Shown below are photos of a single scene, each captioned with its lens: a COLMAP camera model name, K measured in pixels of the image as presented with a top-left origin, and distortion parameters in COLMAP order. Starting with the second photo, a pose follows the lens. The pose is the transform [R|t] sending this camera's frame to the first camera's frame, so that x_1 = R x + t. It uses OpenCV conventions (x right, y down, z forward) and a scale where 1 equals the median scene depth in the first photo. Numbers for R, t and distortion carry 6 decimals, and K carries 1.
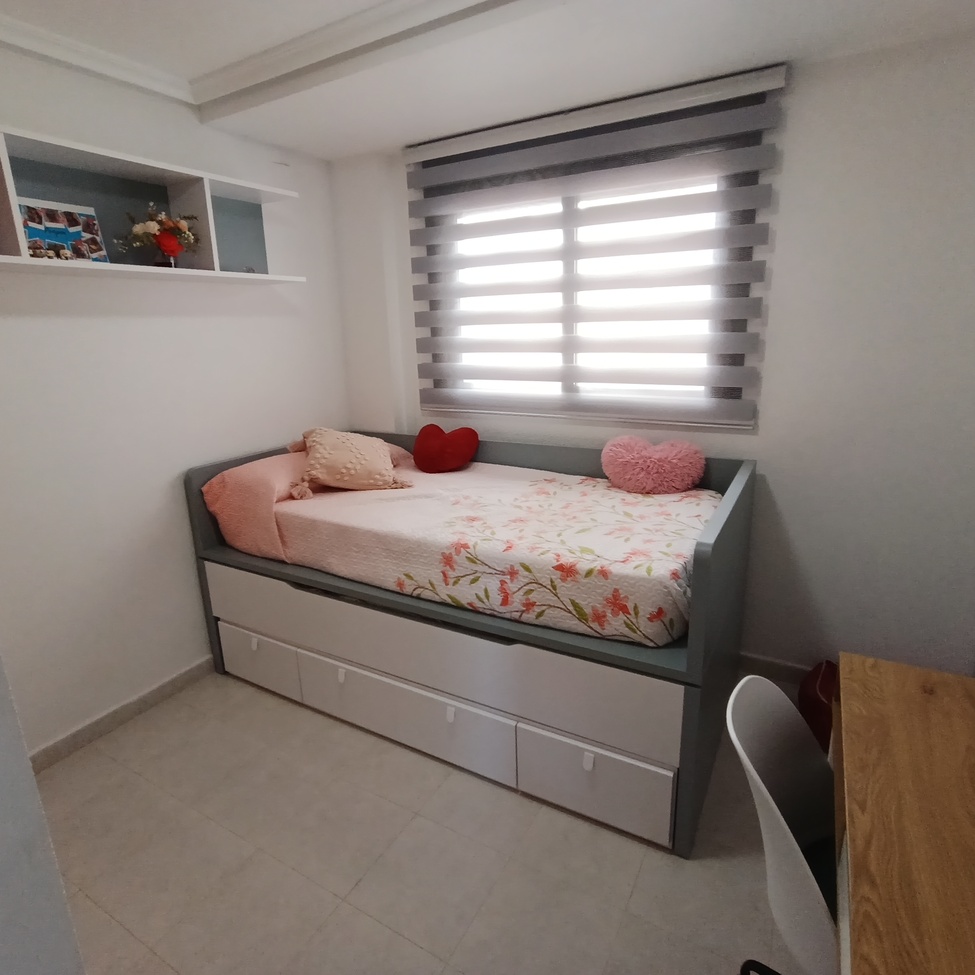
lens RADIAL K [[593.2, 0, 478.6], [0, 593.2, 483.7], [0, 0, 1]] dist [-0.037591, 0.023130]
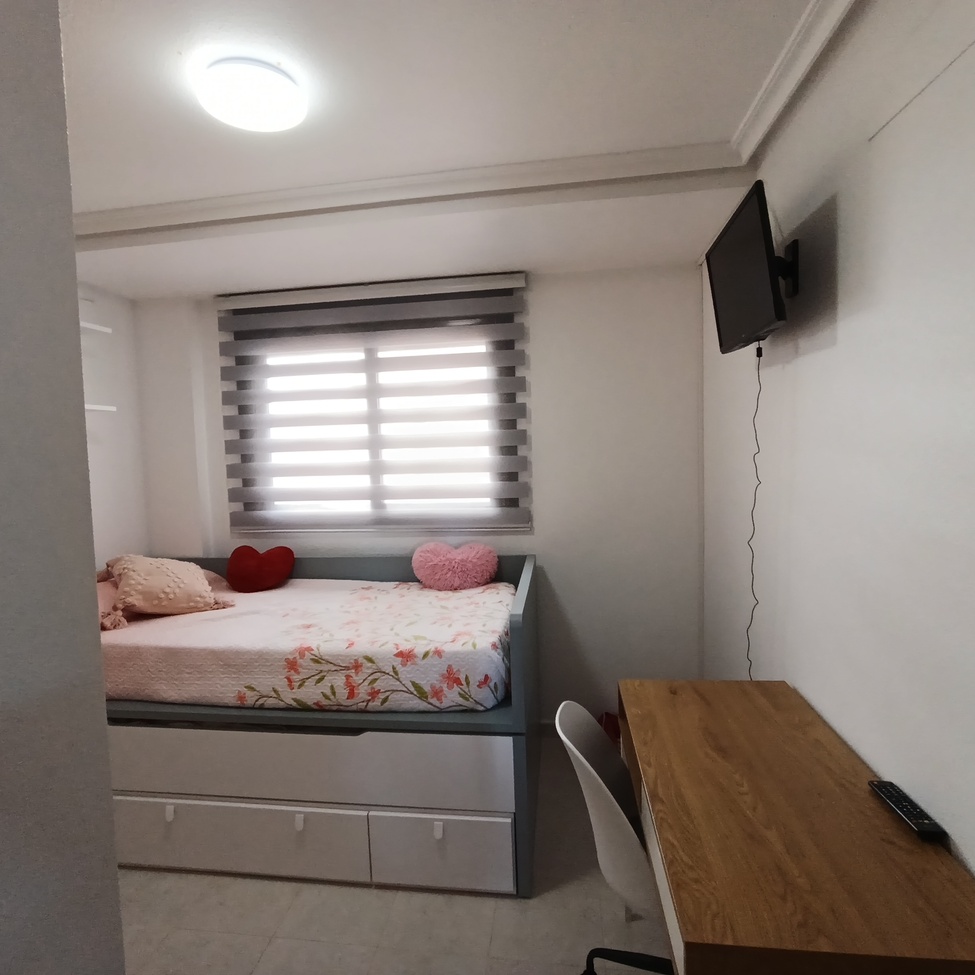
lens RADIAL K [[593.2, 0, 478.6], [0, 593.2, 483.7], [0, 0, 1]] dist [-0.037591, 0.023130]
pose [[0.926824, -0.025670, 0.374618, -0.116374], [0.101730, 0.977515, -0.184704, 0.035501], [-0.361454, 0.209298, 0.908595, -0.142461]]
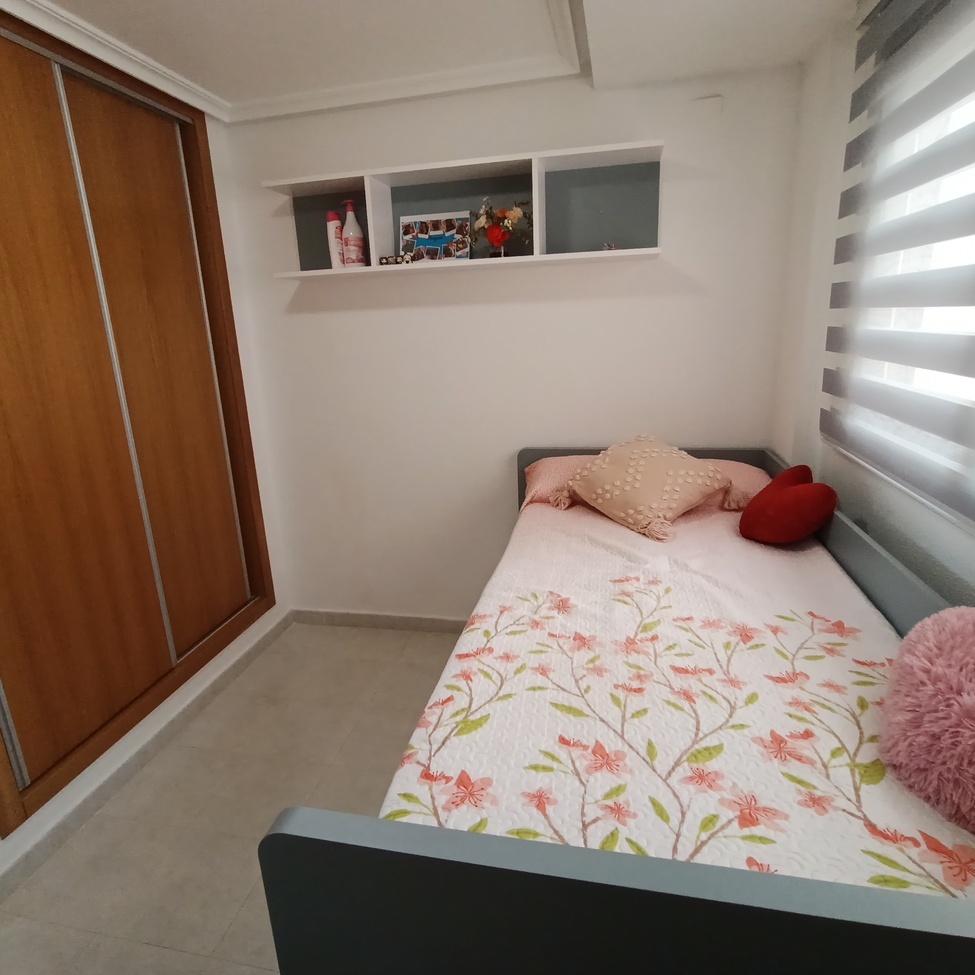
lens RADIAL K [[593.2, 0, 478.6], [0, 593.2, 483.7], [0, 0, 1]] dist [-0.037591, 0.023130]
pose [[0.307283, 0.269547, -0.912645, 0.538278], [-0.207906, 0.954893, 0.212024, -0.197573], [0.928629, 0.124593, 0.349463, 0.647145]]
